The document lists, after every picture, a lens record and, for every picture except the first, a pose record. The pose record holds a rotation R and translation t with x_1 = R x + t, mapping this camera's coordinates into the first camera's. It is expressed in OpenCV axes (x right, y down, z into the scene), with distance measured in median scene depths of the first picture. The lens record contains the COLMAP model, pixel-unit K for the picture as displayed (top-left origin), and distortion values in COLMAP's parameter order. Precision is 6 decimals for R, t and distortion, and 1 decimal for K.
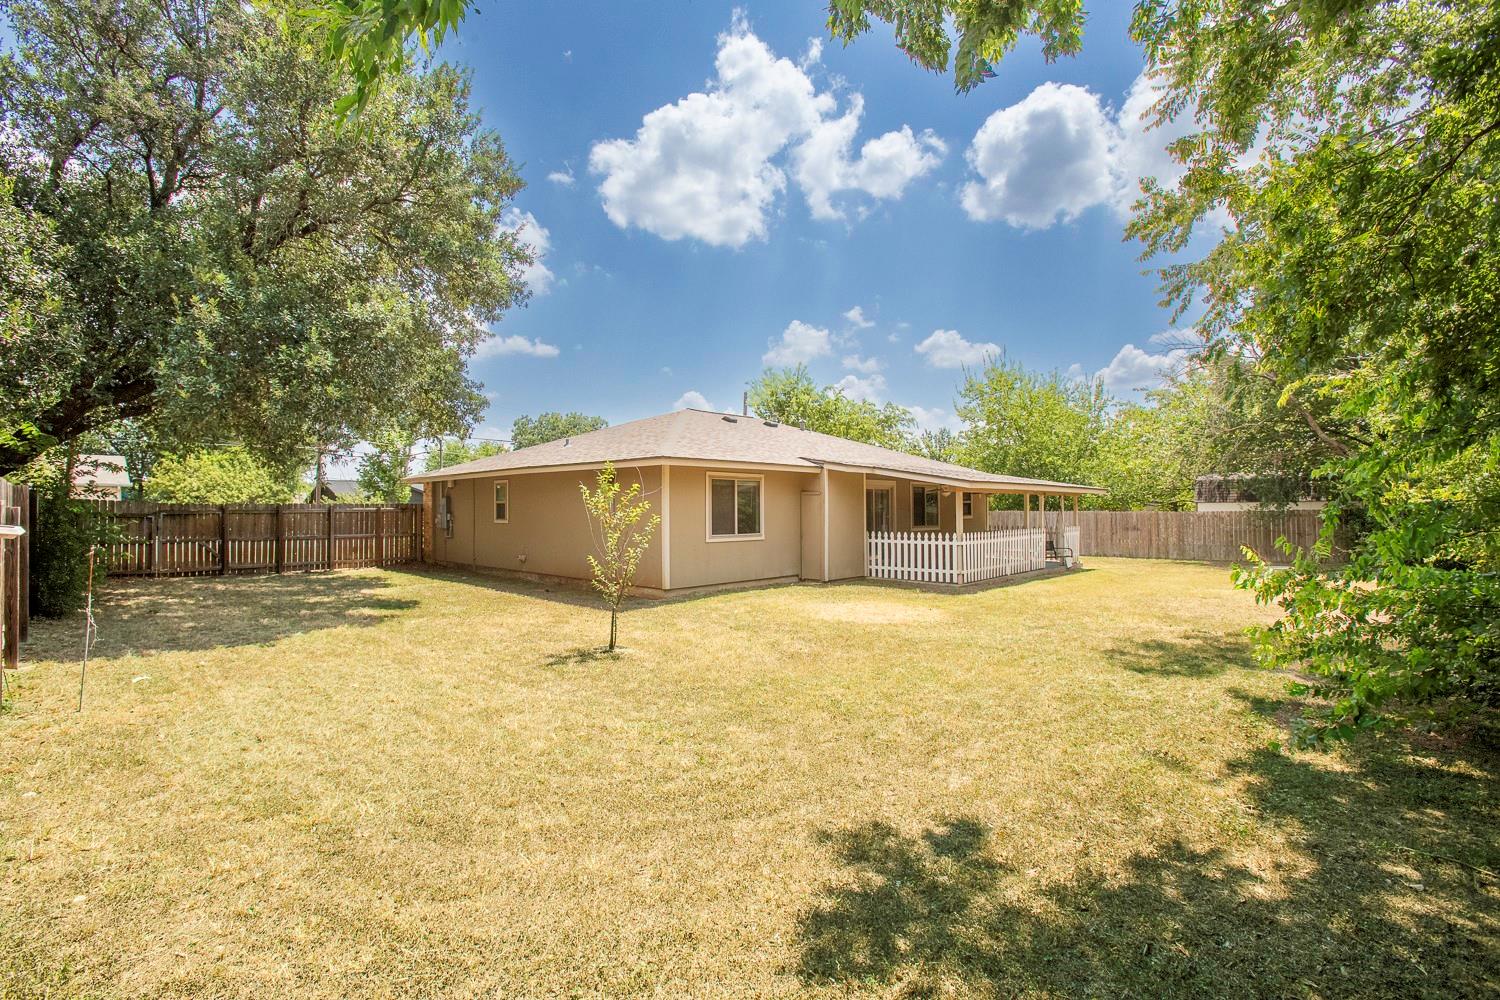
lens RADIAL K [[704.2, 0, 719.0], [0, 704.2, 498.3], [0, 0, 1]] dist [0.000046, 0.000655]
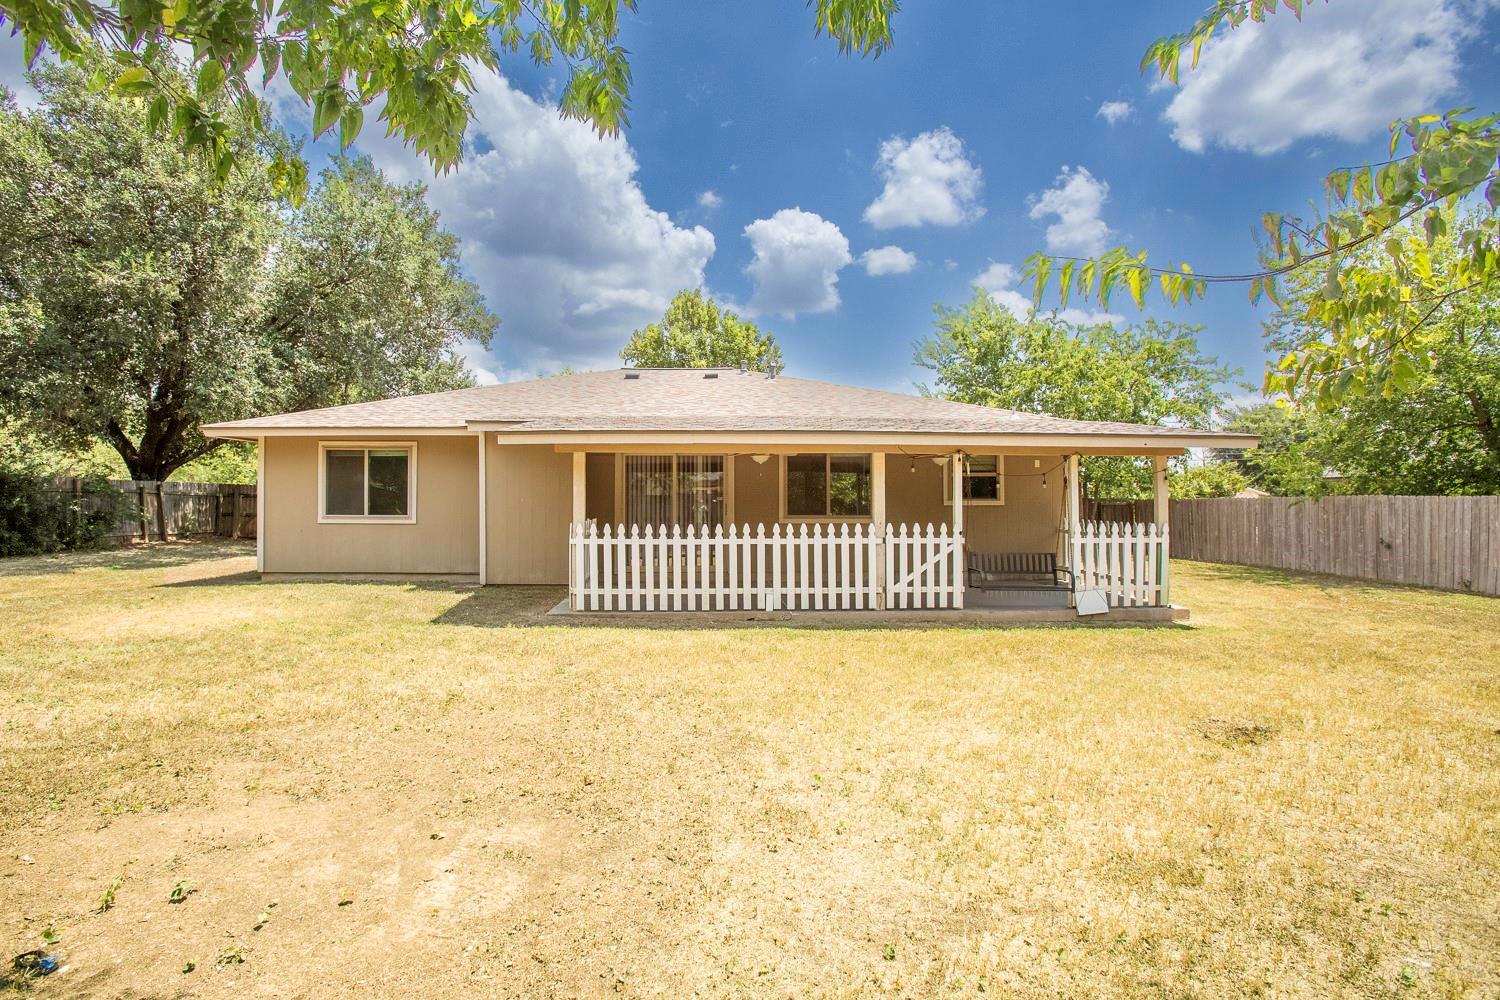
lens RADIAL K [[704.2, 0, 719.0], [0, 704.2, 498.3], [0, 0, 1]] dist [0.000046, 0.000655]
pose [[0.707419, -0.001096, -0.706794, 0.612266], [0.009760, 0.999919, 0.008218, 0.019612], [0.706727, -0.012712, 0.707372, 0.465194]]
